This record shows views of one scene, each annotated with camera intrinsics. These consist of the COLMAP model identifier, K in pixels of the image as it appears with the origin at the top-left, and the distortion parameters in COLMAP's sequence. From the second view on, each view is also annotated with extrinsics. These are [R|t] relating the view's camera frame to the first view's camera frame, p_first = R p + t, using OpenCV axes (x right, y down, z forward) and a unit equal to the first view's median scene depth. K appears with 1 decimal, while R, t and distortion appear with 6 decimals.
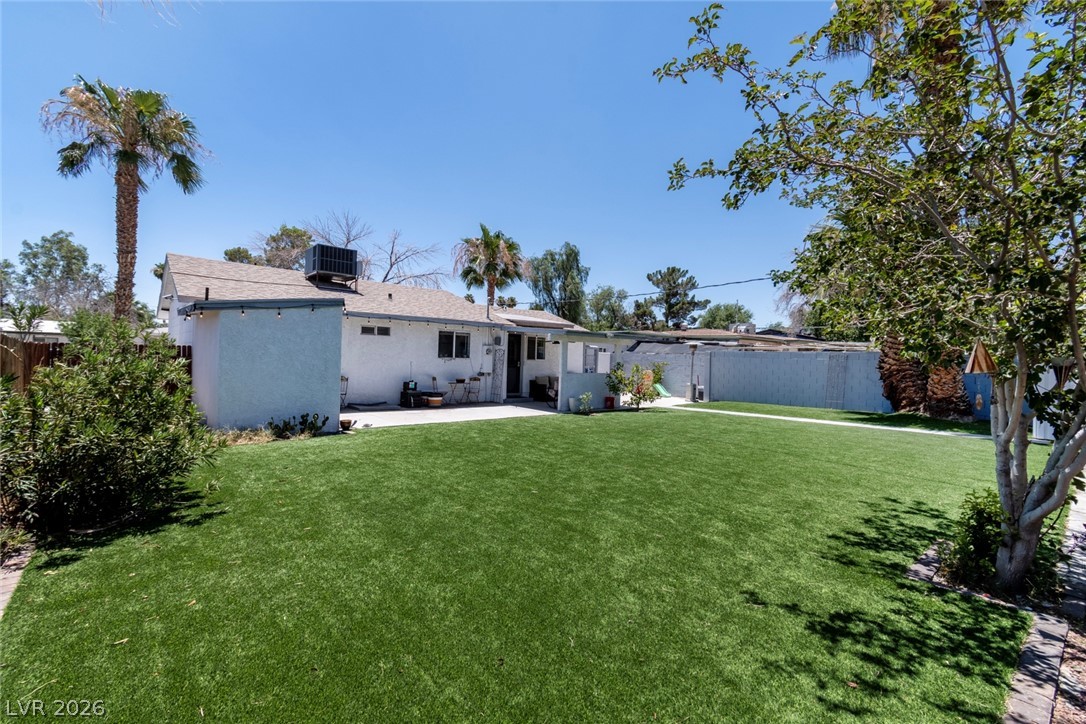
lens RADIAL K [[487.5, 0, 543.0], [0, 487.5, 362.0], [0, 0, 1]] dist [0.002956, -0.000141]
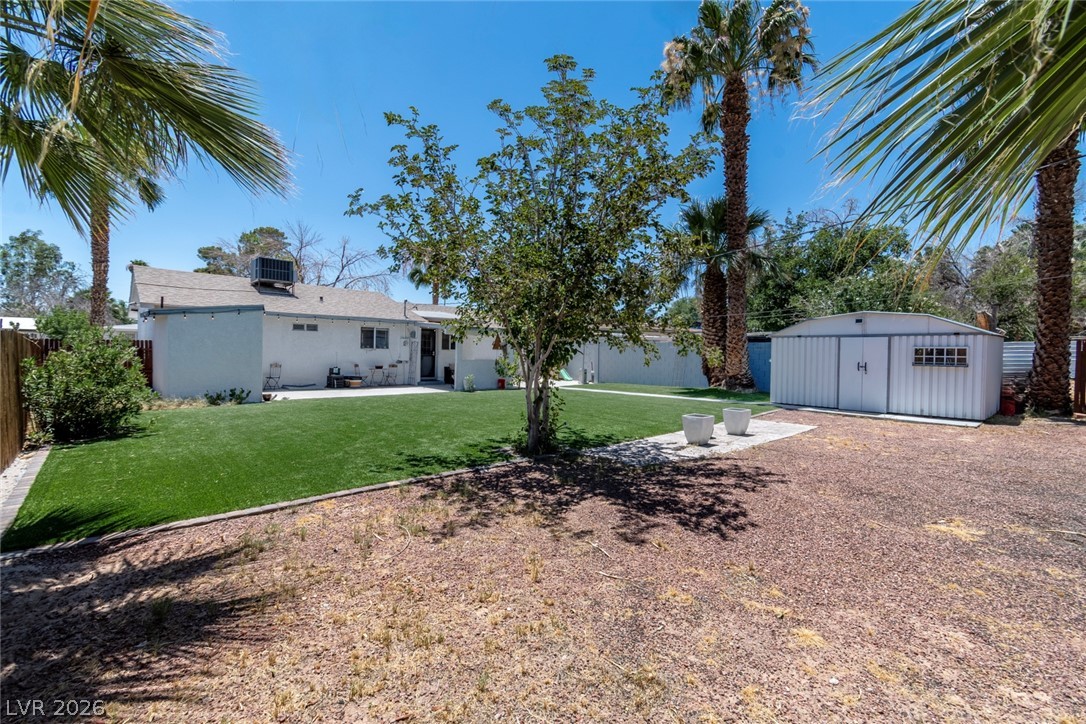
lens RADIAL K [[482.2, 0, 543.0], [0, 482.2, 362.0], [0, 0, 1]] dist [0.000130, -0.000571]
pose [[0.999422, -0.008770, 0.032831, 0.205553], [0.008255, 0.999842, 0.015769, 0.009616], [-0.032964, -0.015489, 0.999337, -0.236485]]
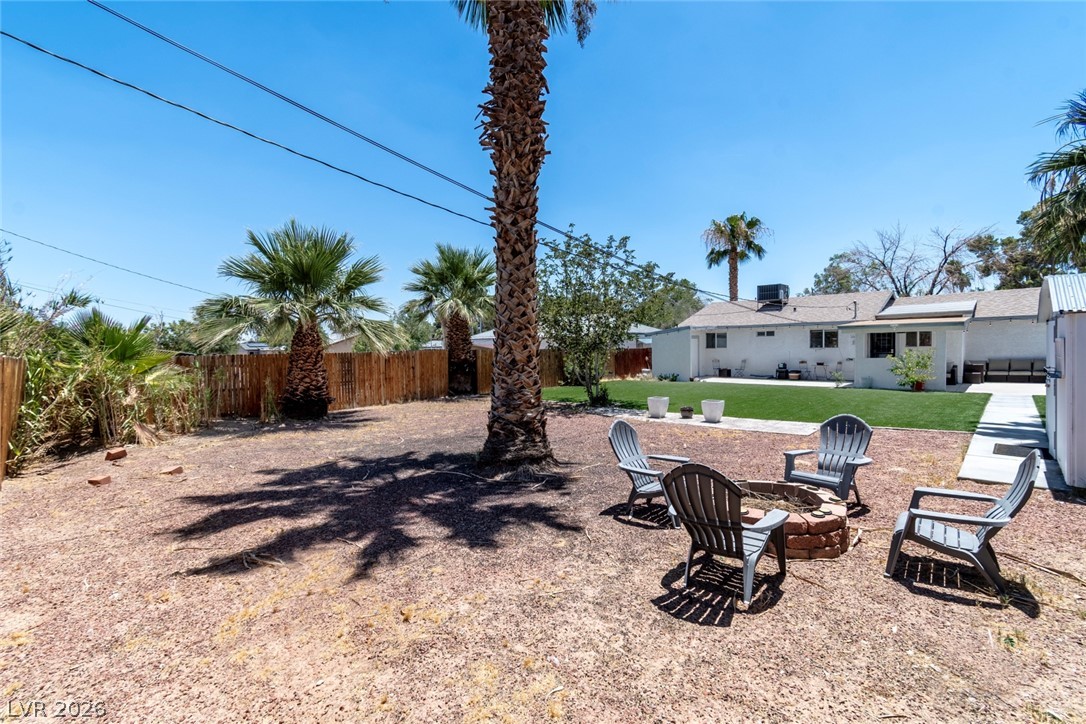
lens RADIAL K [[482.2, 0, 543.0], [0, 482.2, 362.0], [0, 0, 1]] dist [0.000130, -0.000571]
pose [[0.138270, 0.001001, -0.990394, 1.126562], [0.007977, 0.999966, 0.002124, 0.023523], [0.990363, -0.008194, 0.138257, -0.013759]]
